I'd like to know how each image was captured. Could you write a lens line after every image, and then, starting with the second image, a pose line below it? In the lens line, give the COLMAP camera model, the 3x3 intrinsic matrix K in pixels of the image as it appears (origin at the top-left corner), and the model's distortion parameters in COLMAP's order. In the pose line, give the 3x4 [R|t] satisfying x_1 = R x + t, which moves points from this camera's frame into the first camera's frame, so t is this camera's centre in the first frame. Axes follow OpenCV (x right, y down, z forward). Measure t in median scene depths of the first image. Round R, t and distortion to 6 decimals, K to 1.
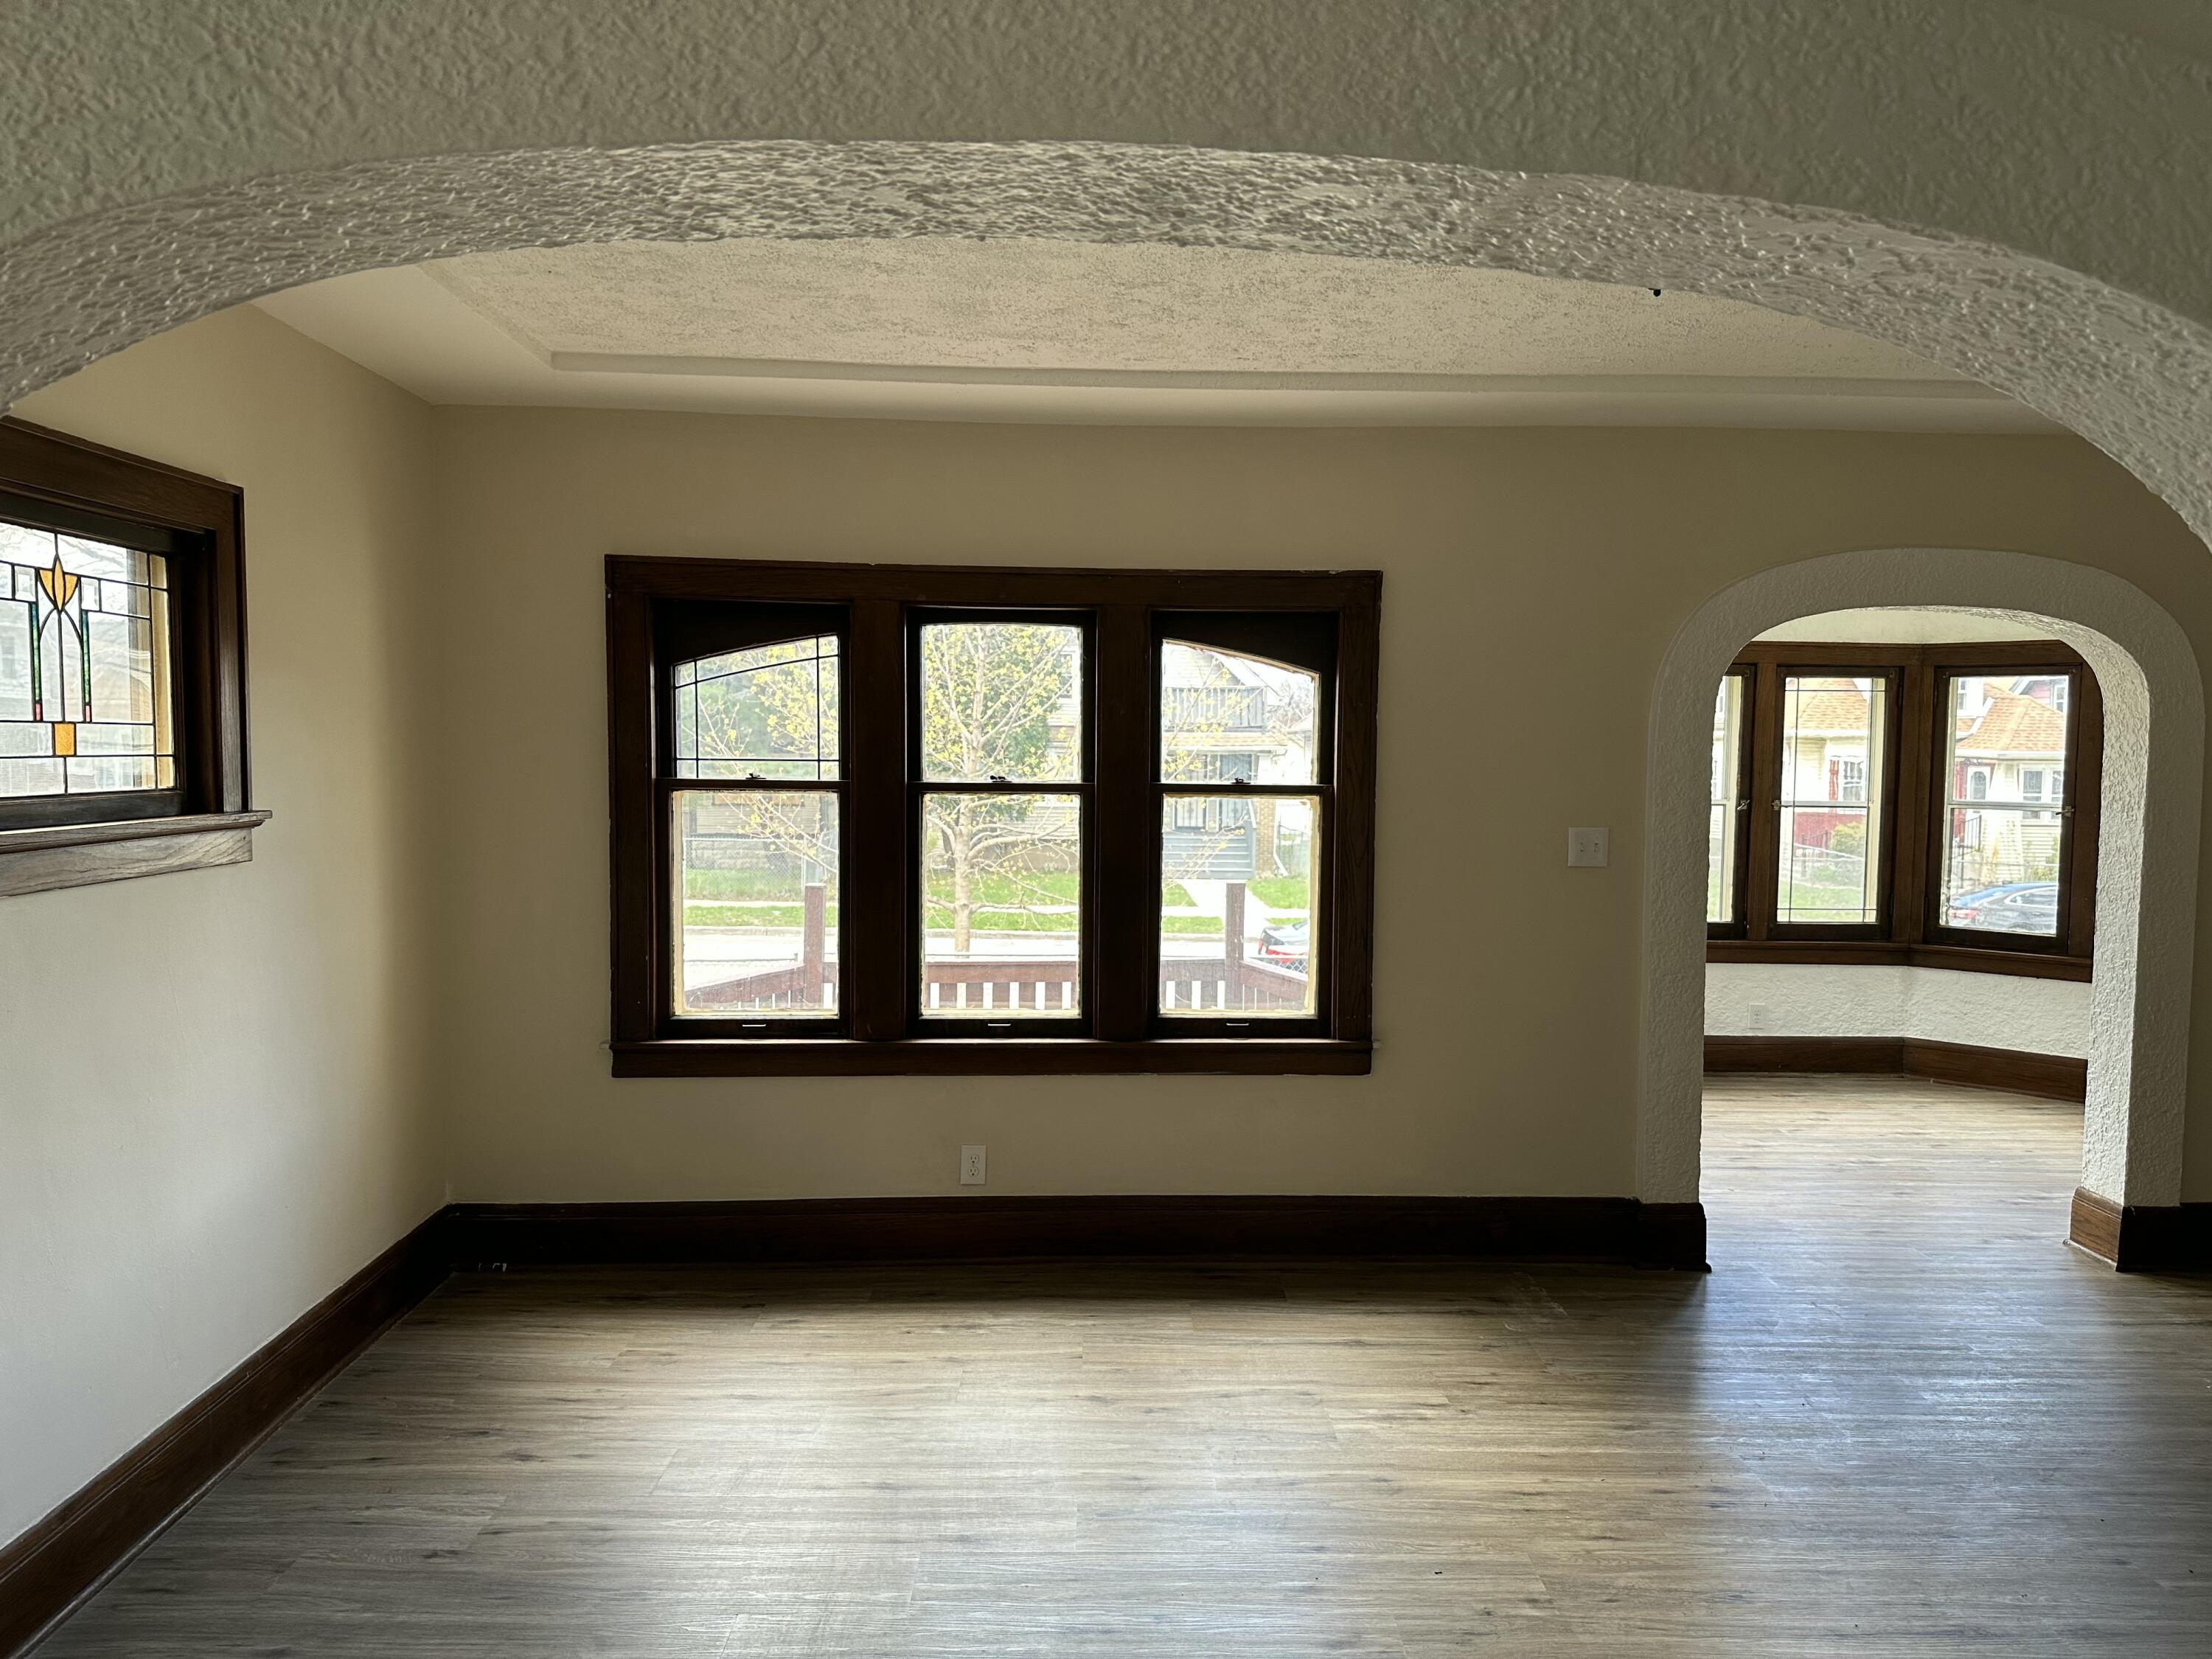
lens RADIAL K [[1545.9, 0, 1136.0], [0, 1545.9, 839.6], [0, 0, 1]] dist [0.030356, -0.034192]
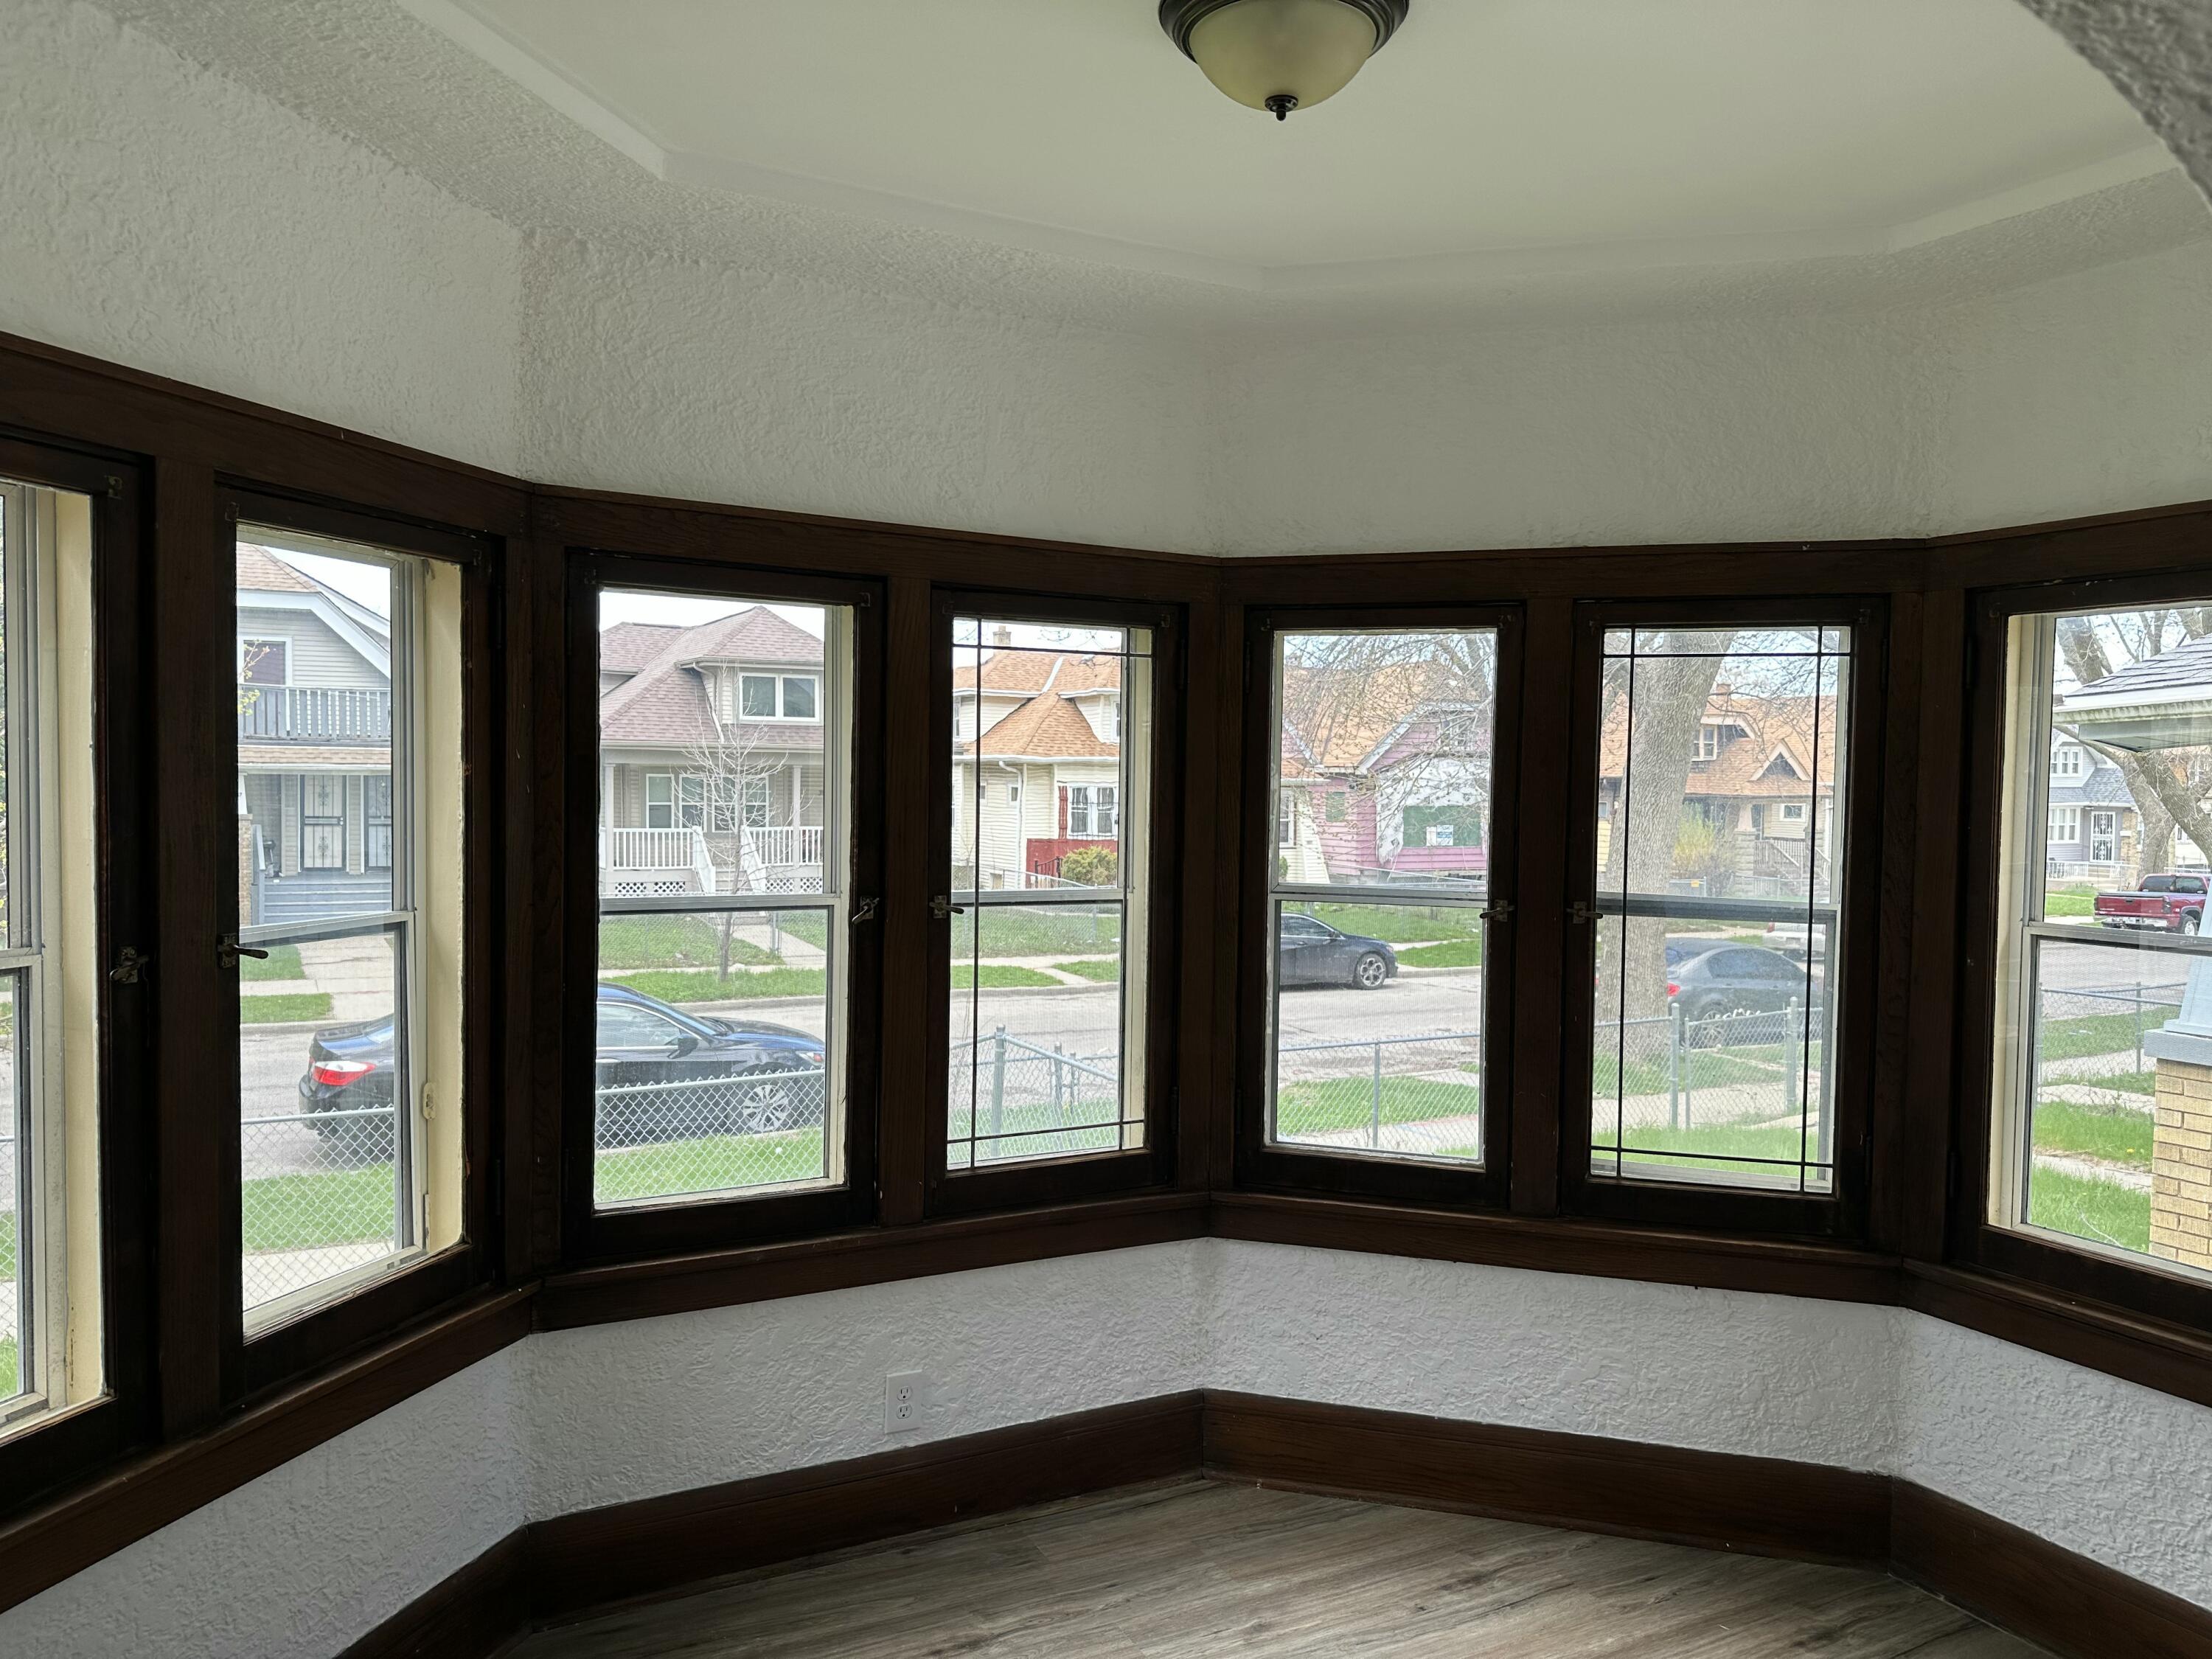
lens RADIAL K [[1545.9, 0, 1105.9], [0, 1545.9, 844.2], [0, 0, 1]] dist [0.030356, -0.034192]
pose [[0.900908, -0.016021, 0.433714, 0.439731], [0.021401, 0.999743, -0.007524, -0.058829], [-0.433482, 0.016060, 0.901019, 0.968724]]
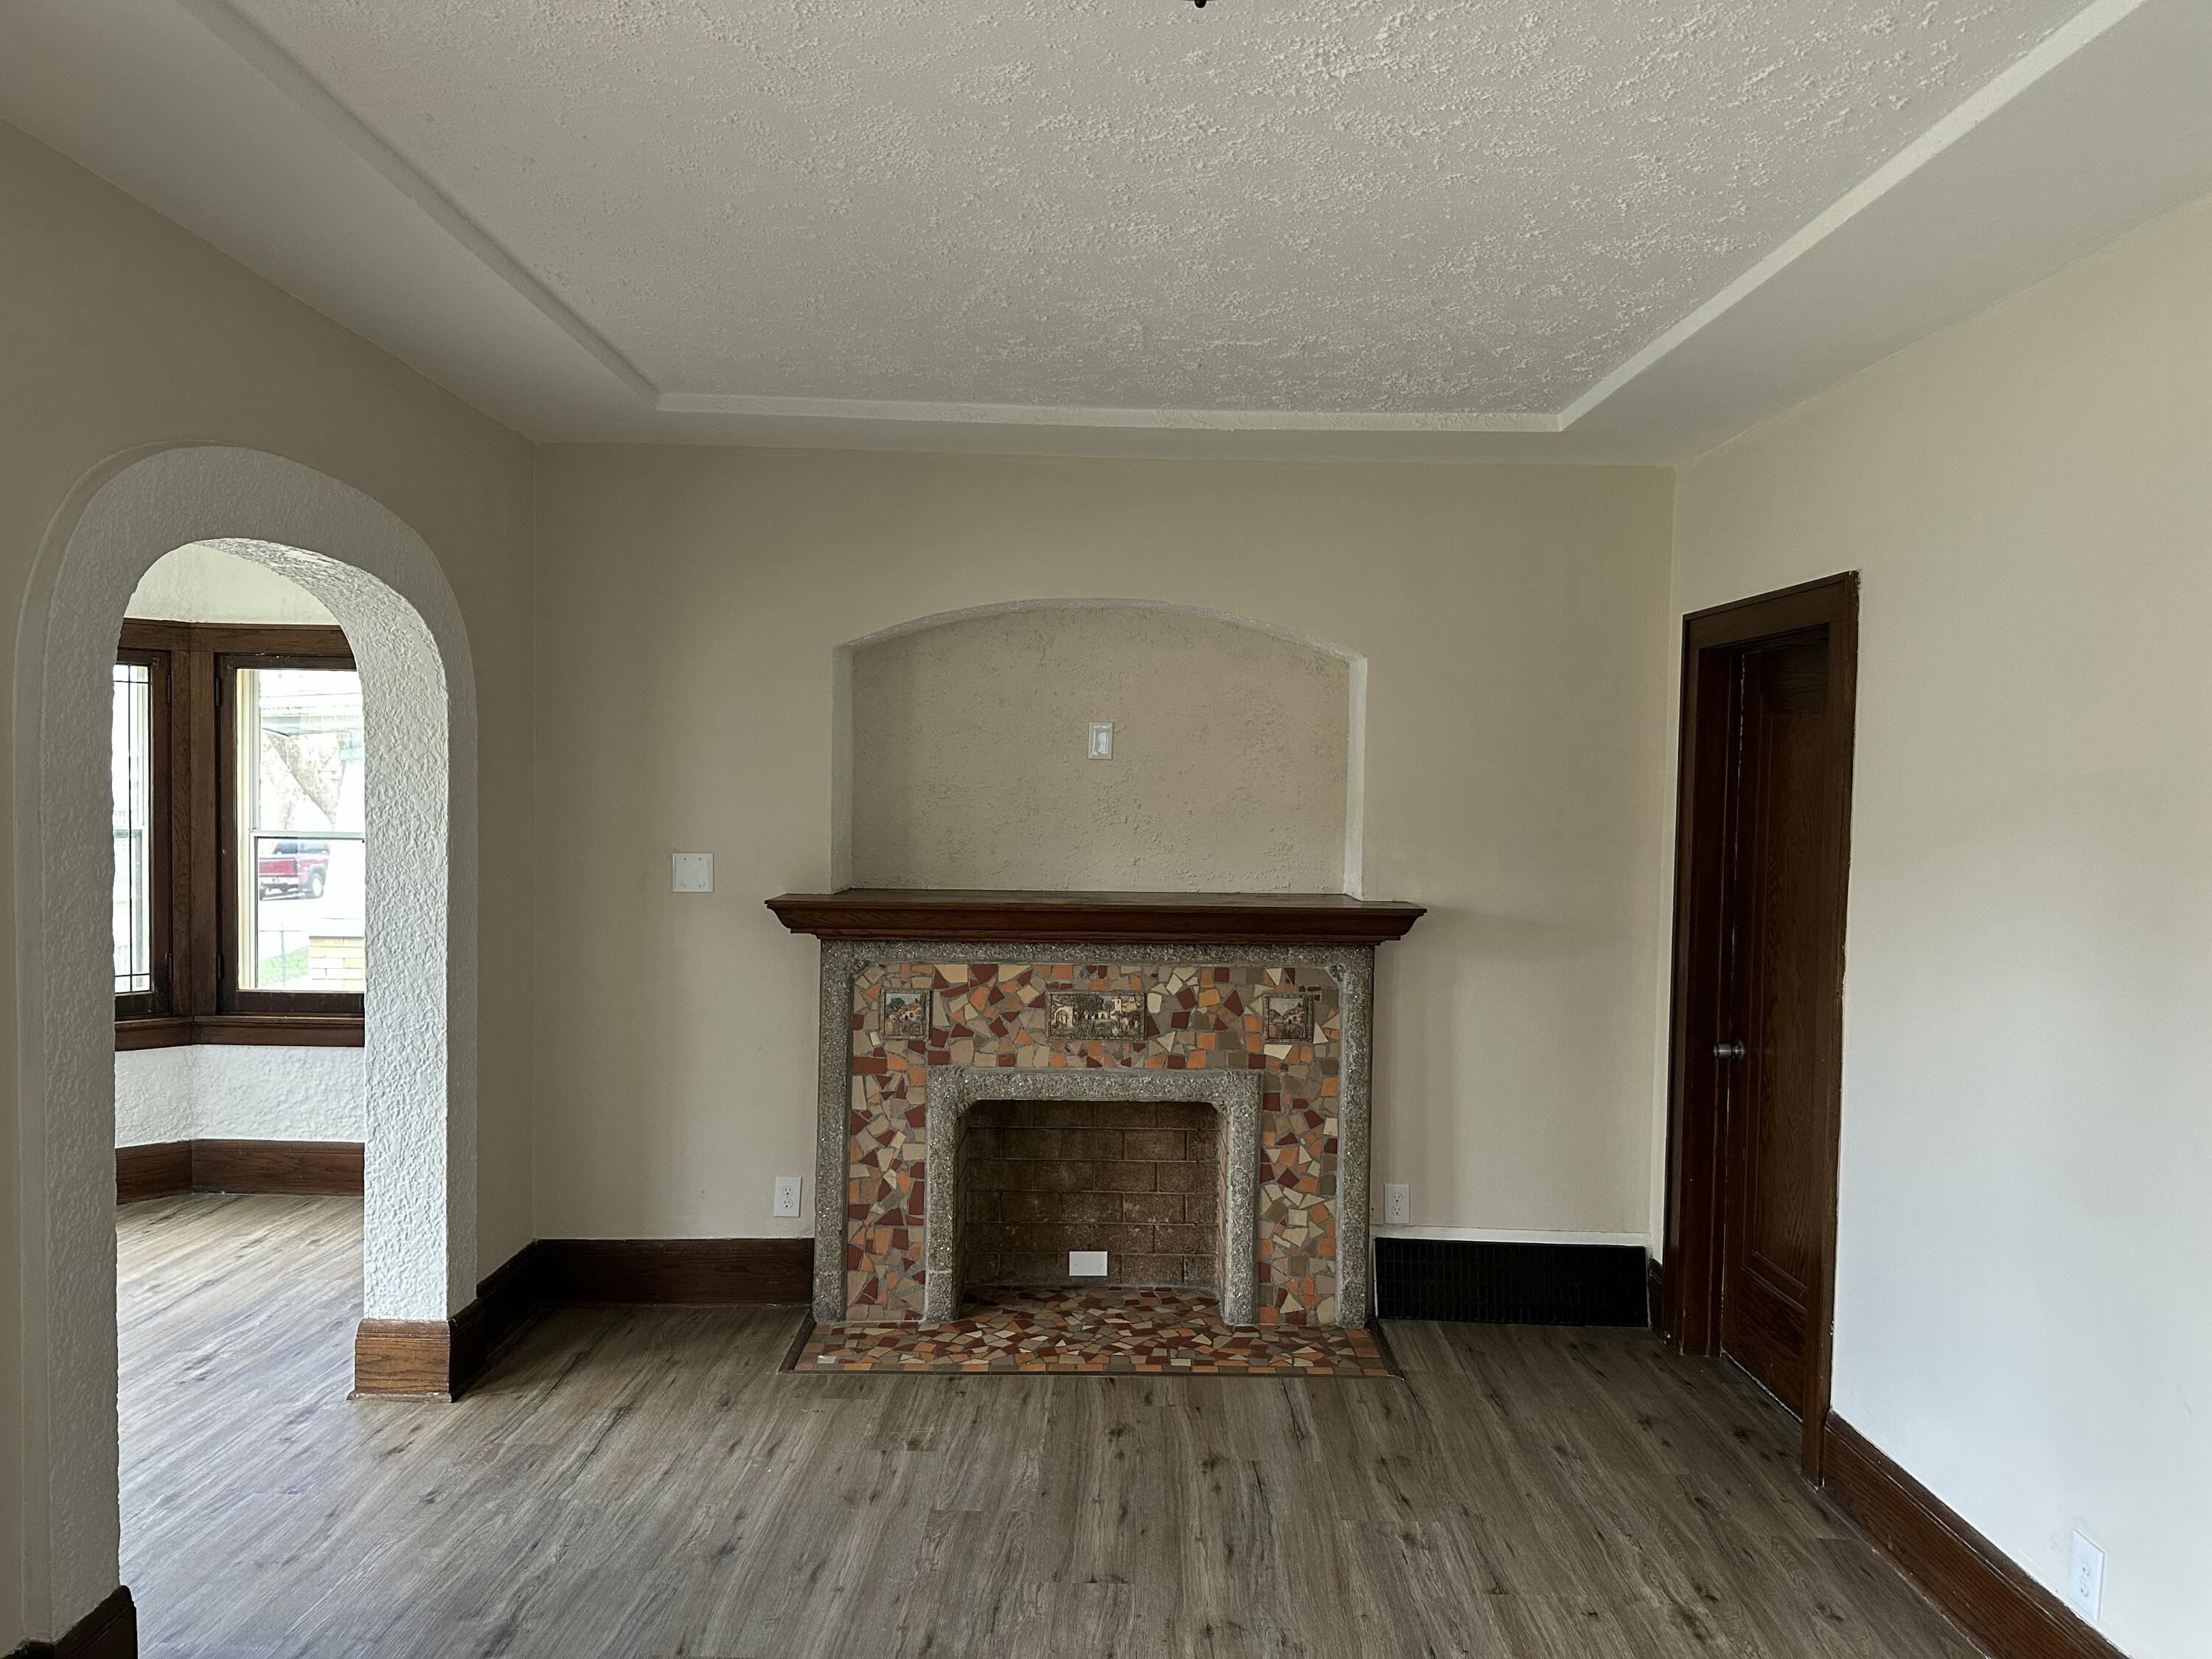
lens RADIAL K [[1545.9, 0, 1102.4], [0, 1545.9, 839.3], [0, 0, 1]] dist [0.030356, -0.034192]
pose [[0.043094, -0.047535, 0.997940, -0.162285], [0.043285, 0.998018, 0.045669, -0.041641], [-0.998133, 0.041227, 0.045066, 0.643999]]
